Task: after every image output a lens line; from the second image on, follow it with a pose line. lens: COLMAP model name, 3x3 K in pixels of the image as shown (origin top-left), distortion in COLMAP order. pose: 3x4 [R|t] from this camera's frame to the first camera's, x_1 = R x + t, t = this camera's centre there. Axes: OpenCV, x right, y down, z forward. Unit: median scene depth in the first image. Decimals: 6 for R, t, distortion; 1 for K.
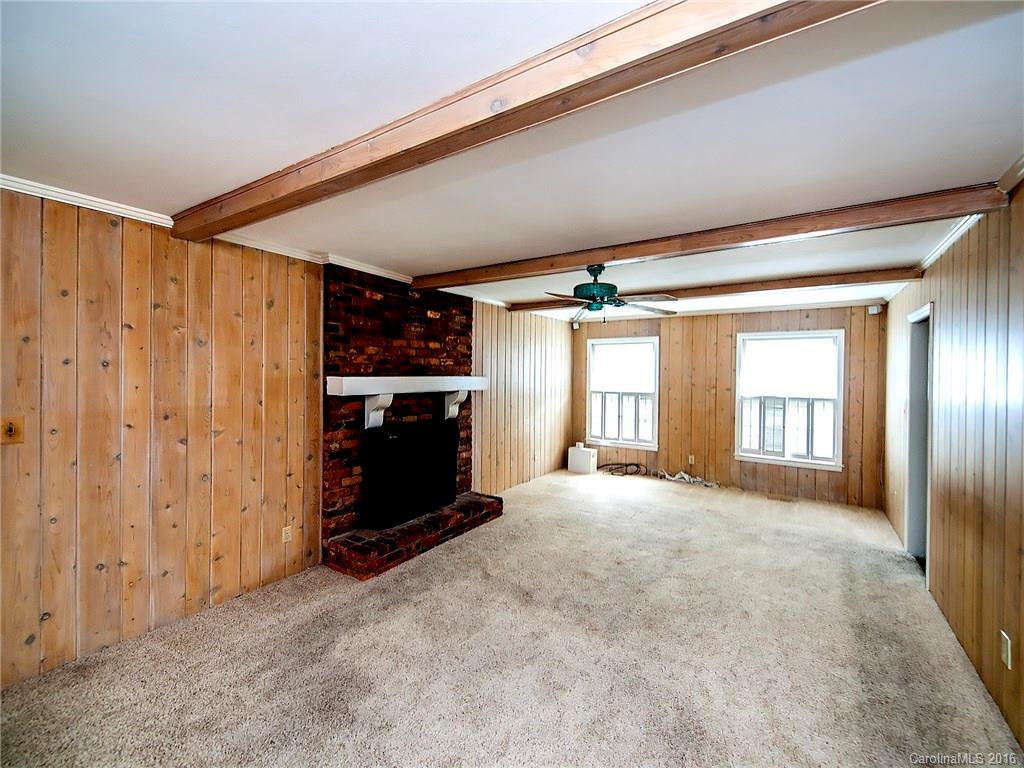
lens RADIAL K [[417.6, 0, 512.3], [0, 417.6, 375.6], [0, 0, 1]] dist [-0.000036, -0.000023]
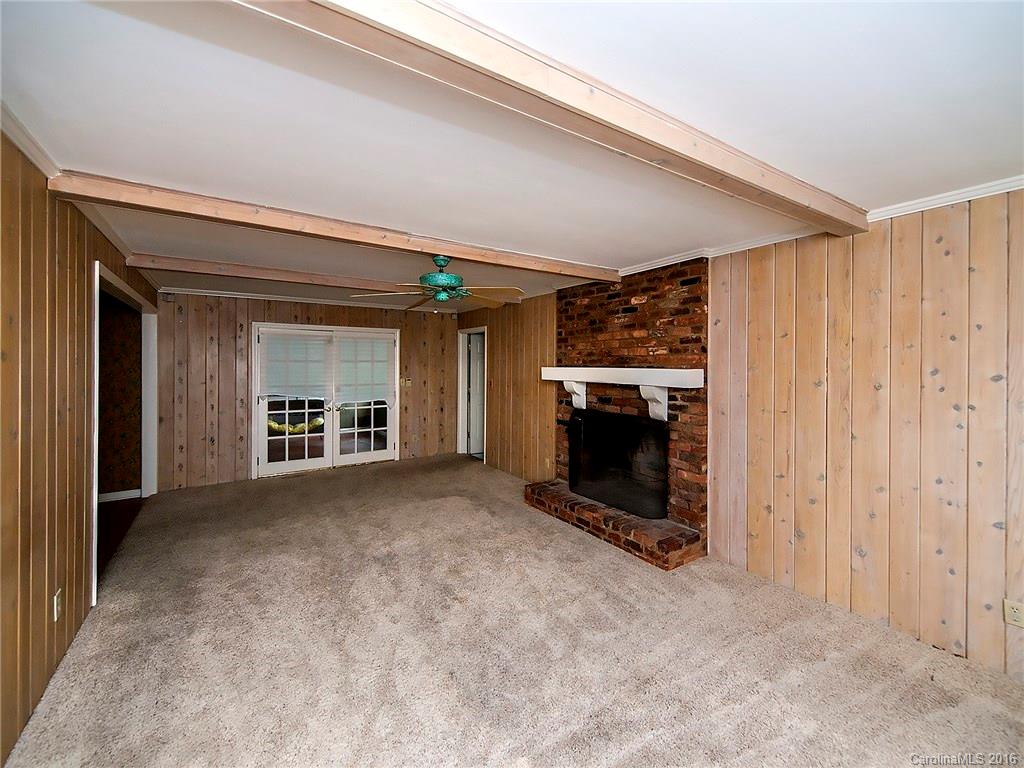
lens RADIAL K [[431.1, 0, 513.4], [0, 431.1, 366.8], [0, 0, 1]] dist [-0.000981, -0.000364]
pose [[-0.392973, -0.009713, -0.919499, 0.819751], [-0.016925, 0.999851, -0.003328, 0.007346], [0.919394, 0.014254, -0.393079, 1.176788]]
